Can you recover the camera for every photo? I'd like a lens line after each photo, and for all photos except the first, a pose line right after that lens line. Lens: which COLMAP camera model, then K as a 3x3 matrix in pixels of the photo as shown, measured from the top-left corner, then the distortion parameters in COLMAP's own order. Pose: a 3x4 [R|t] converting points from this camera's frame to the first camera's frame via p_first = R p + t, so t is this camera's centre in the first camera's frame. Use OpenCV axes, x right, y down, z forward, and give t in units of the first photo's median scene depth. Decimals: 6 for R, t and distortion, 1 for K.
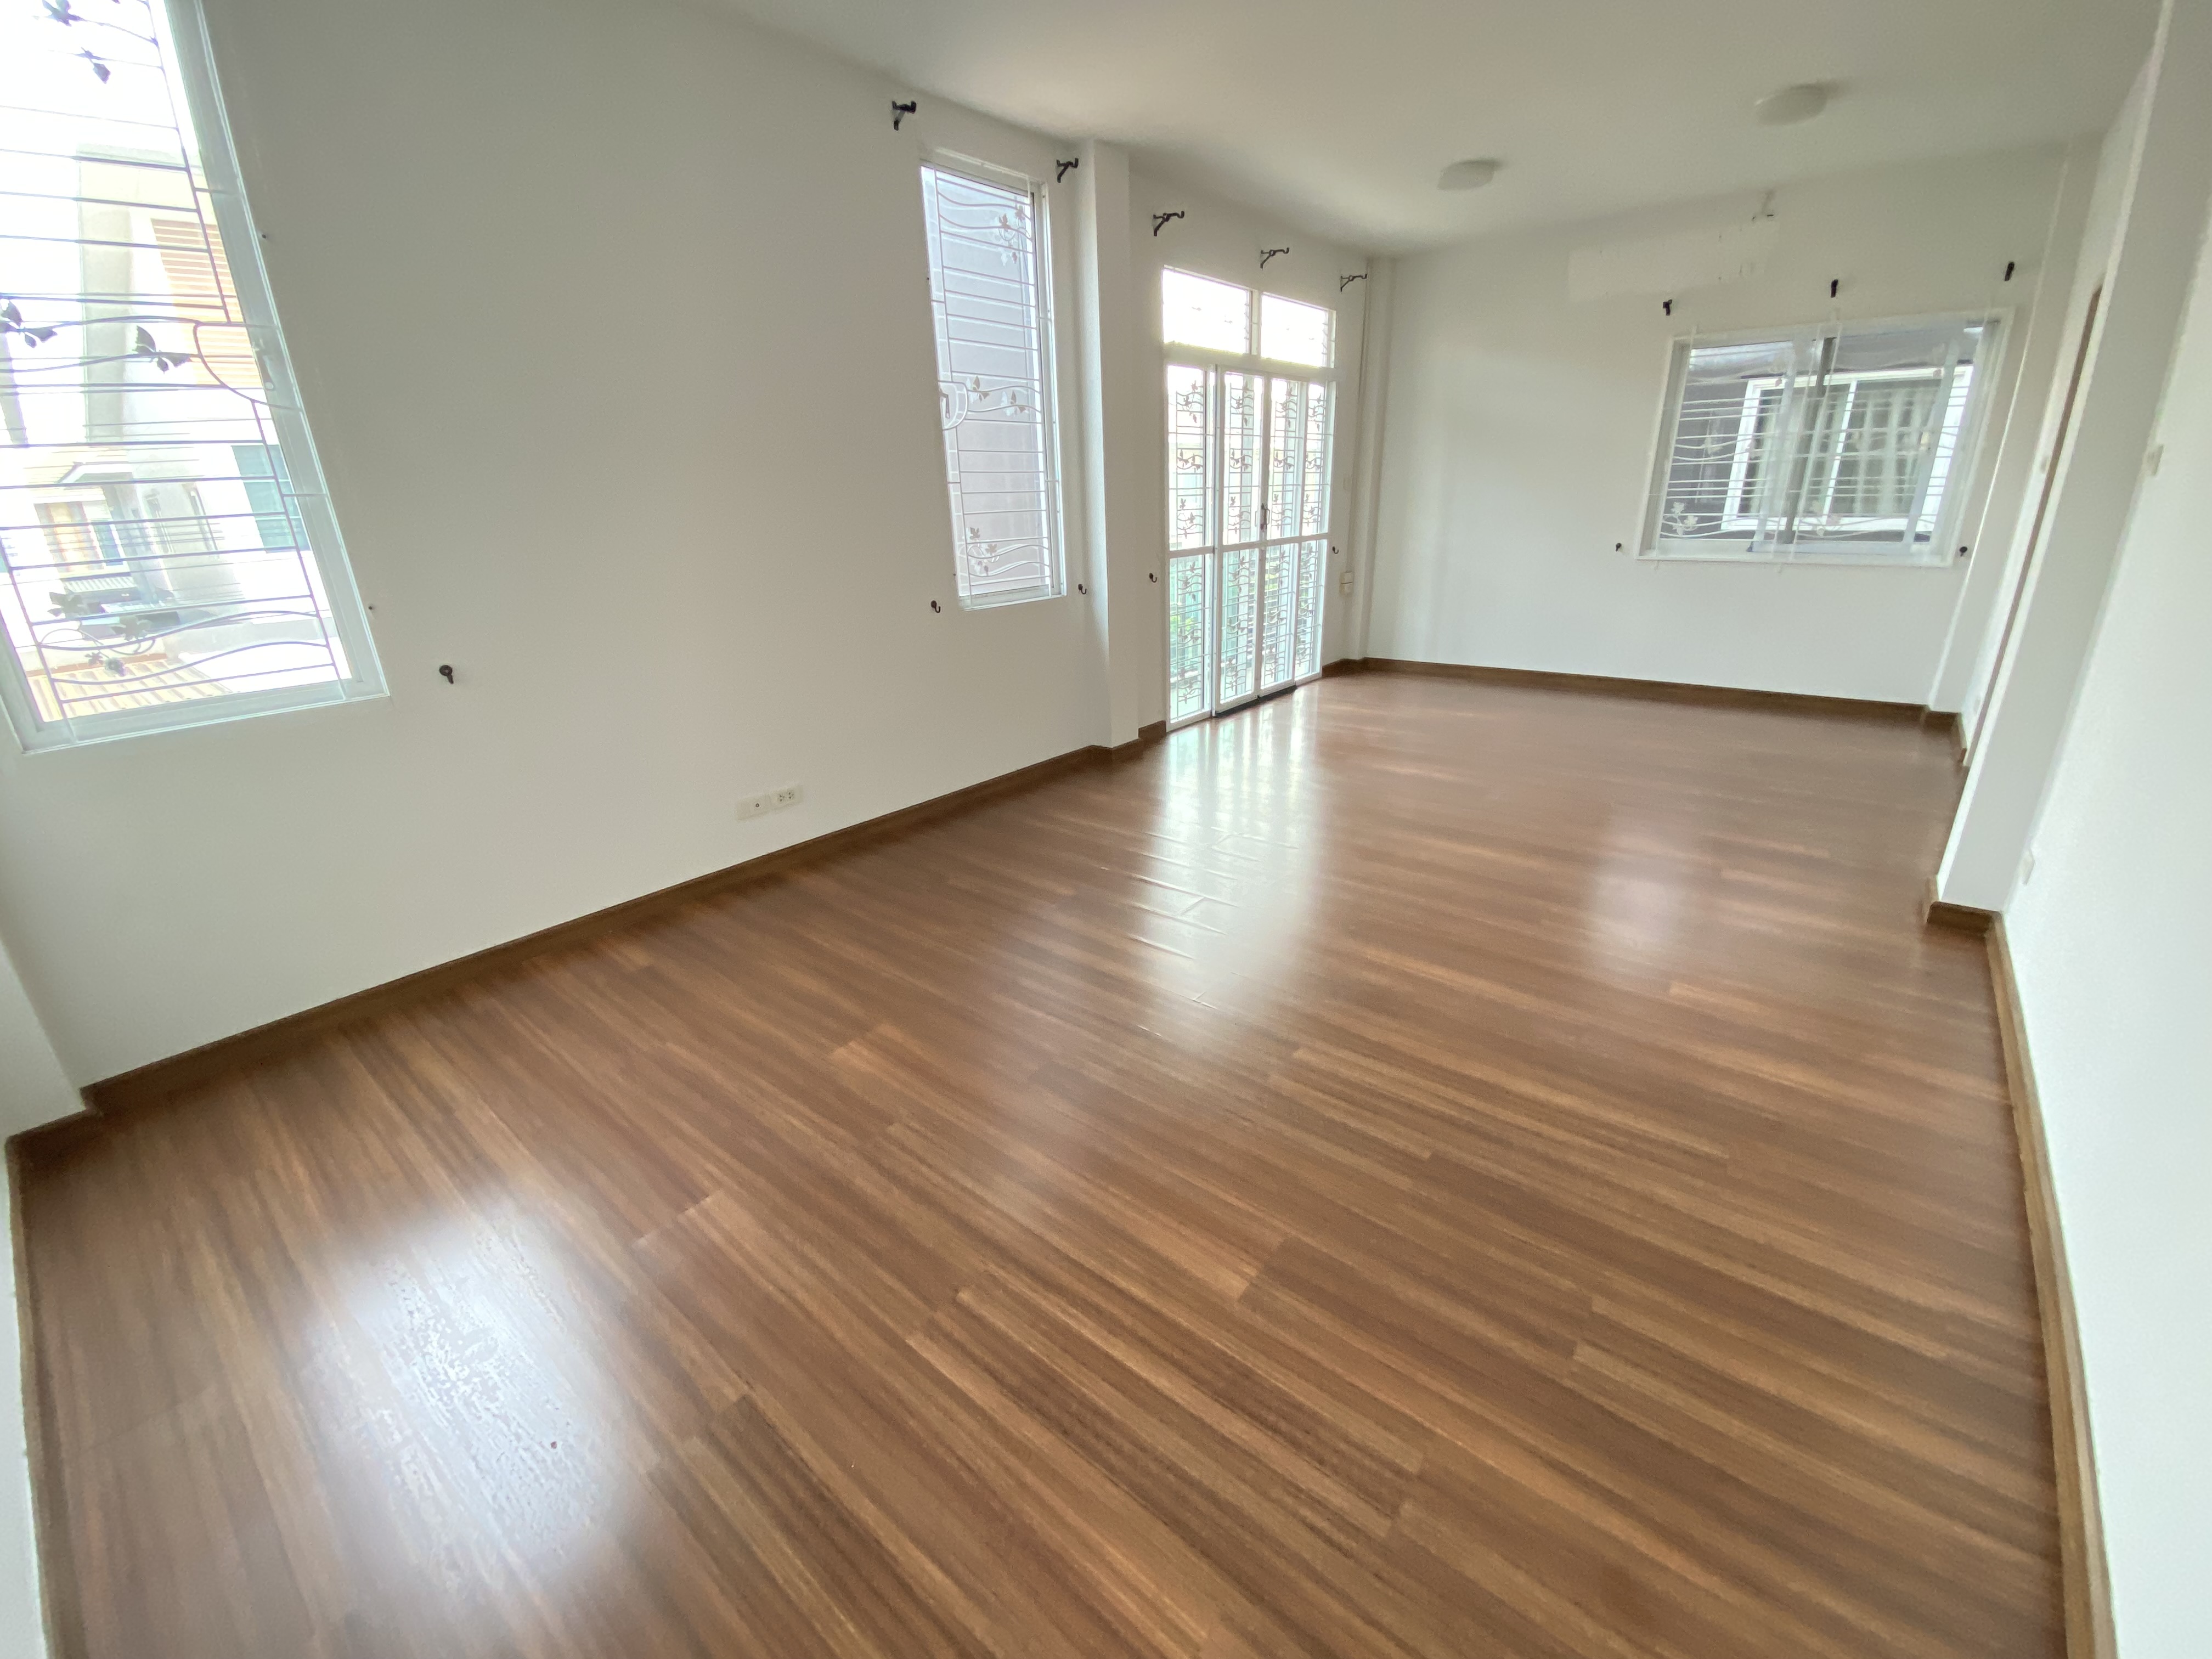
lens RADIAL K [[888.8, 0, 1099.2], [0, 888.8, 825.7], [0, 0, 1]] dist [0.029487, -0.024919]
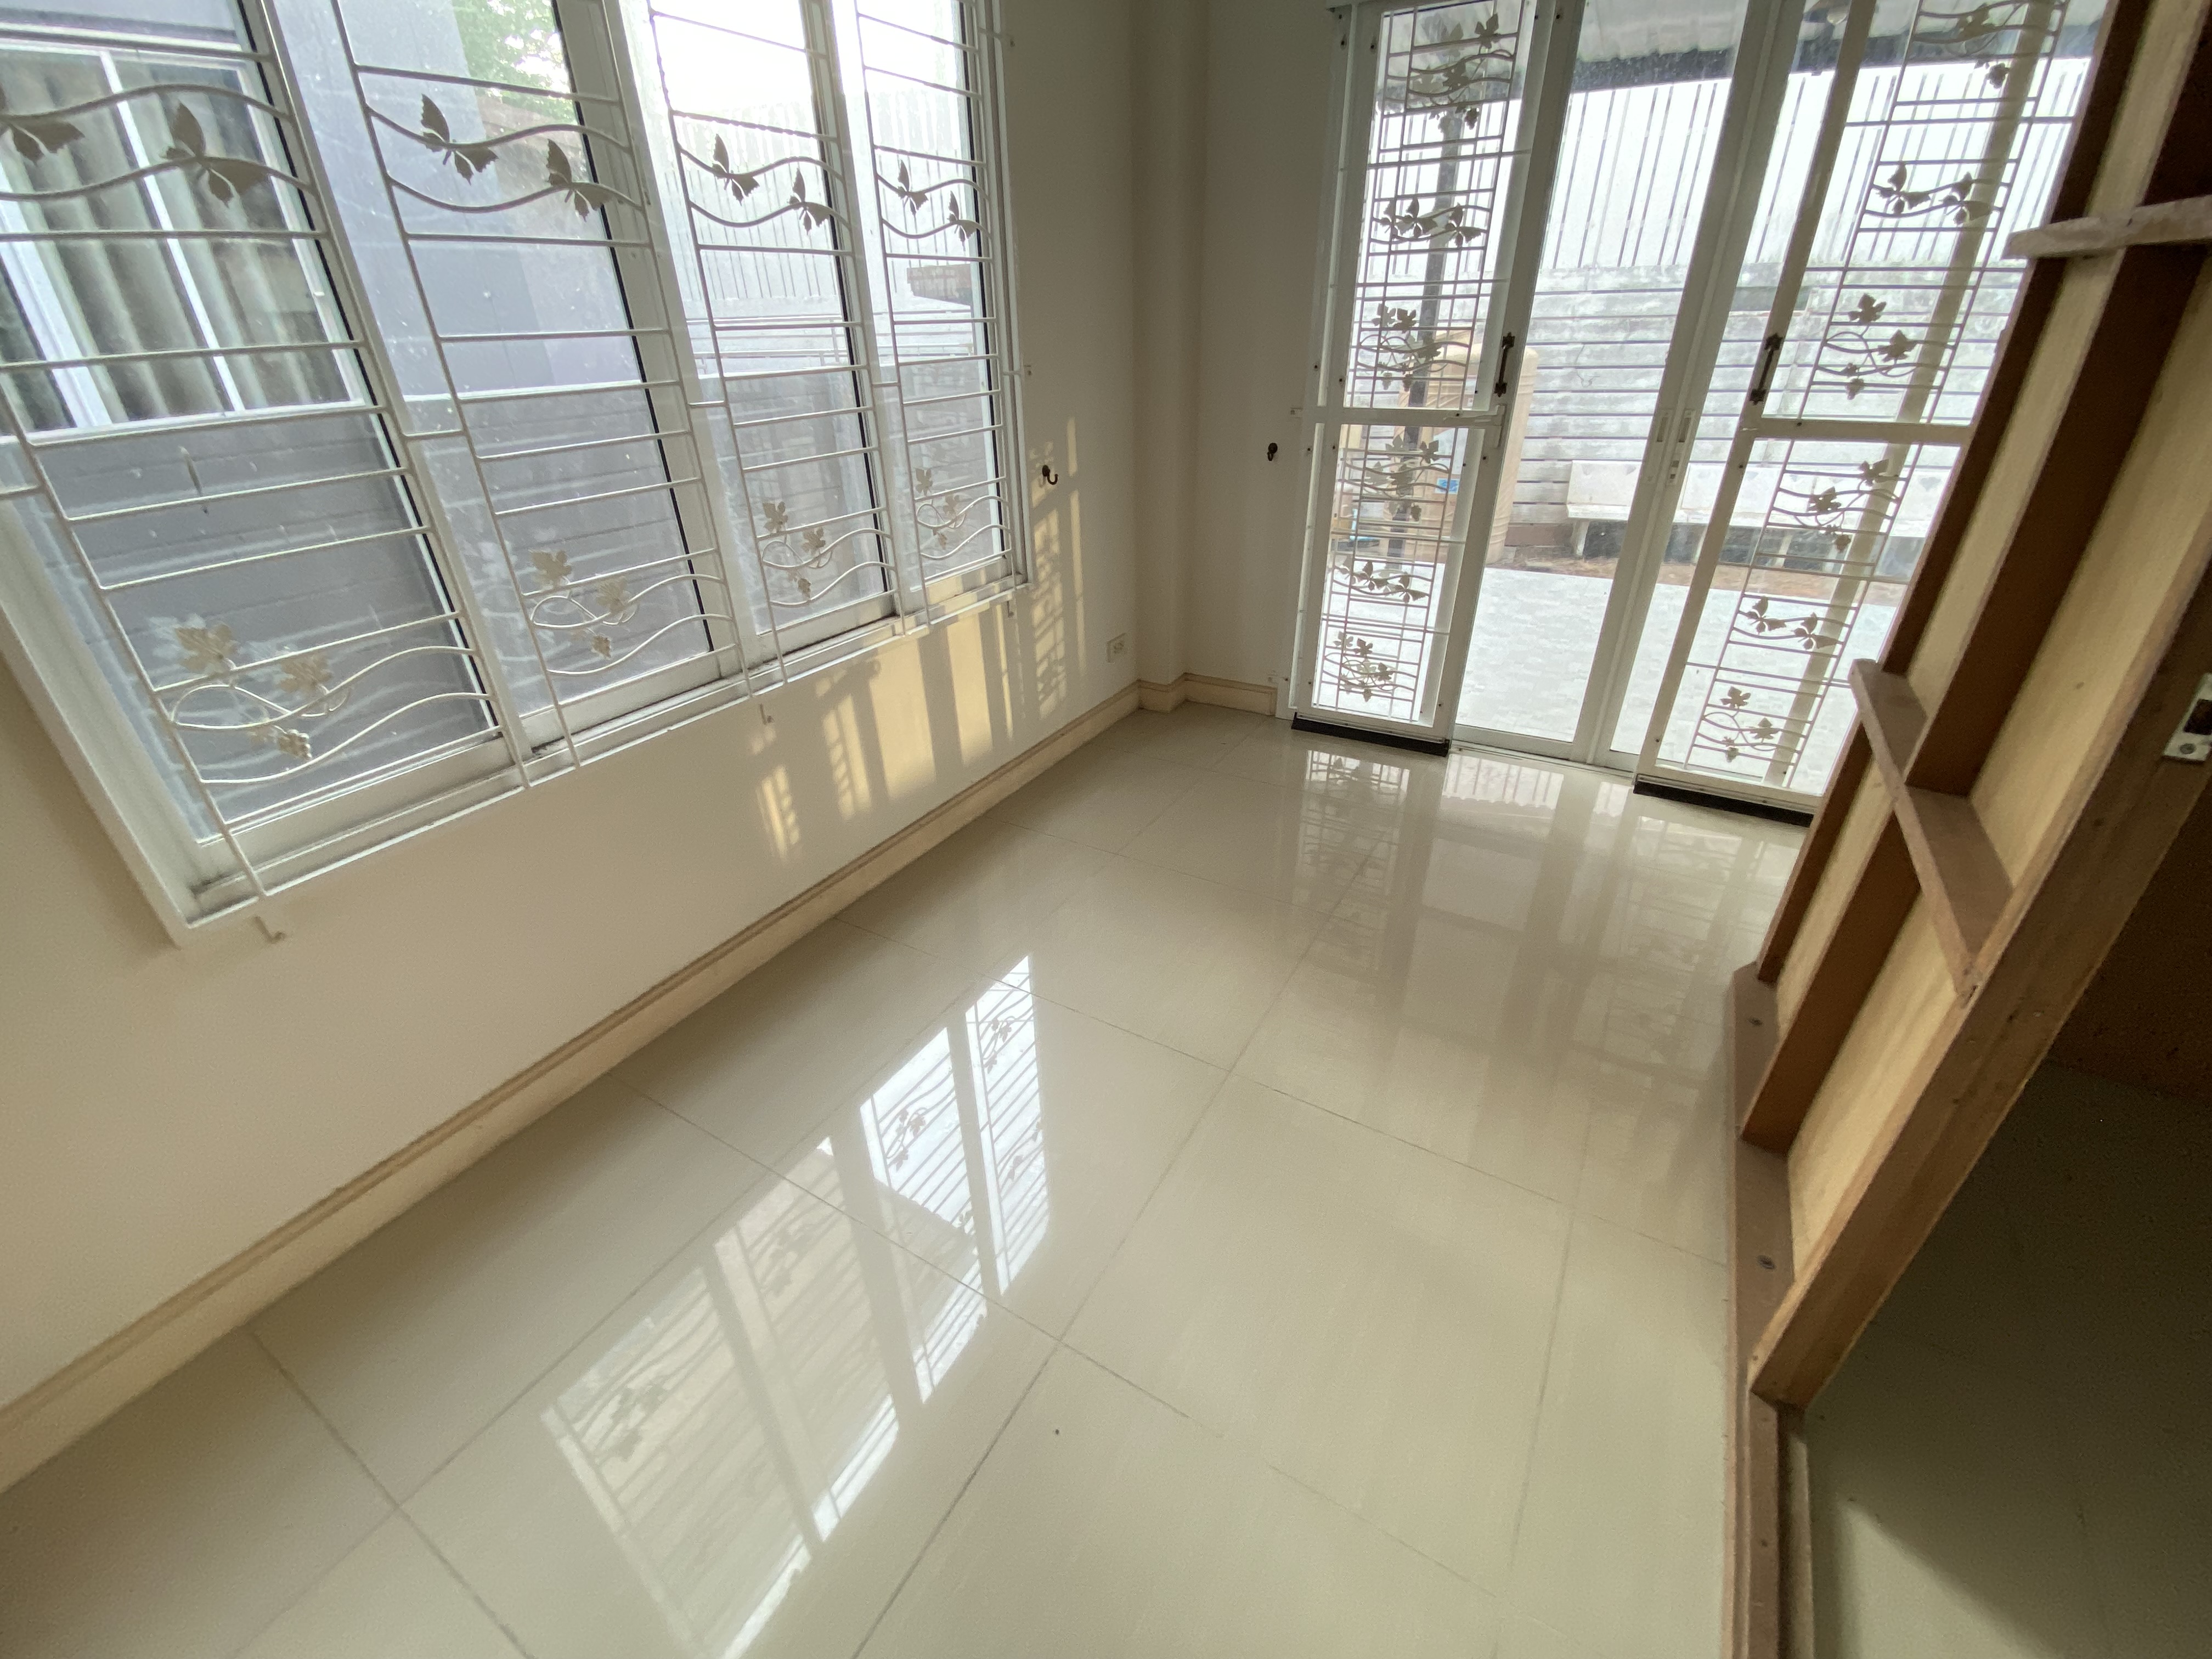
lens RADIAL K [[888.8, 0, 1099.2], [0, 888.8, 825.7], [0, 0, 1]] dist [0.029487, -0.024919]
pose [[0.136616, 0.510247, -0.849108, 0.663949], [-0.311839, 0.835719, 0.452029, -0.291463], [0.940262, 0.203030, 0.273288, 0.740176]]
